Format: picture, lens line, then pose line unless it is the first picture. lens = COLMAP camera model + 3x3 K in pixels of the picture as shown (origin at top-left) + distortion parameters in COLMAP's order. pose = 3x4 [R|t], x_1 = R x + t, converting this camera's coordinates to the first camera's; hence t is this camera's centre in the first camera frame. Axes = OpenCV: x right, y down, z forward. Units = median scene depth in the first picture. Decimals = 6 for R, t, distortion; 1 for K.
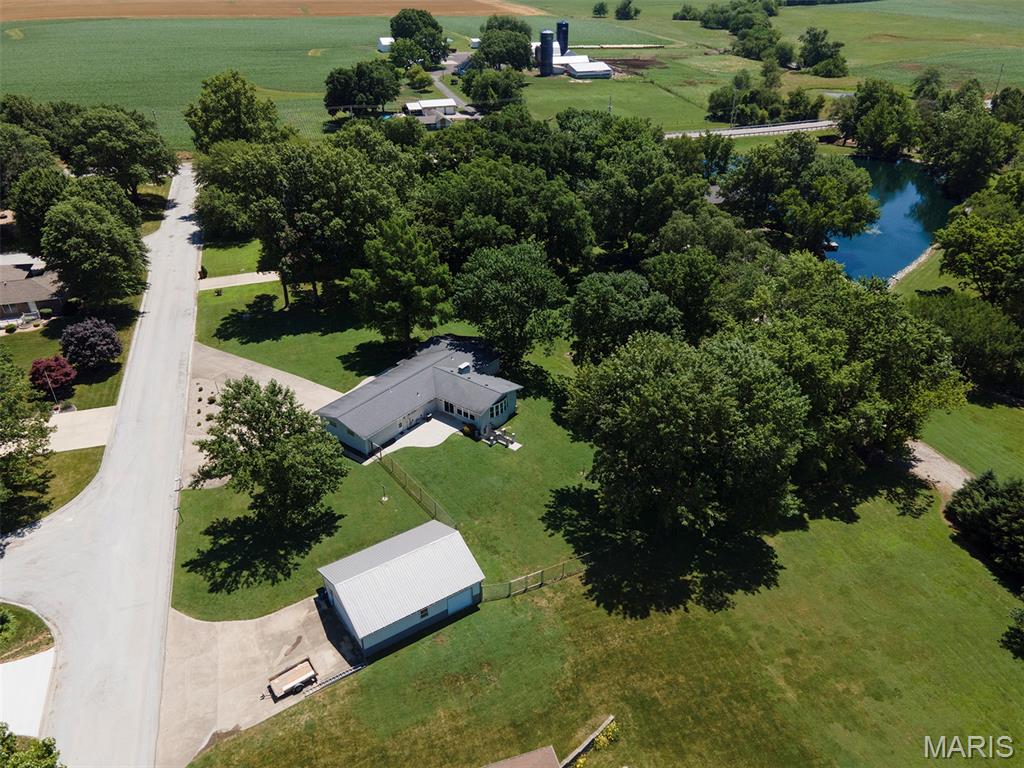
lens RADIAL K [[740.5, 0, 515.9], [0, 740.5, 384.1], [0, 0, 1]] dist [0.007376, 0.065723]
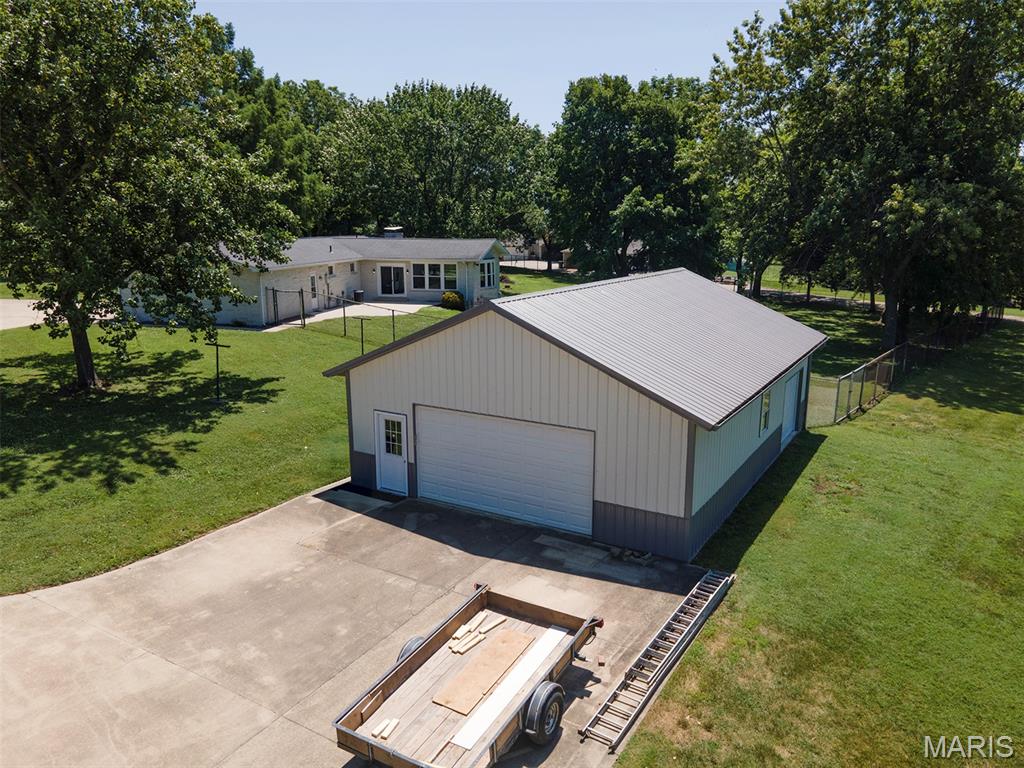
lens RADIAL K [[754.1, 0, 509.7], [0, 754.1, 373.9], [0, 0, 1]] dist [0.006755, 0.070529]
pose [[0.906572, -0.084873, 0.413429, -0.272926], [0.215316, 0.935513, -0.280096, 0.290780], [-0.362996, 0.342946, 0.866384, 0.634635]]
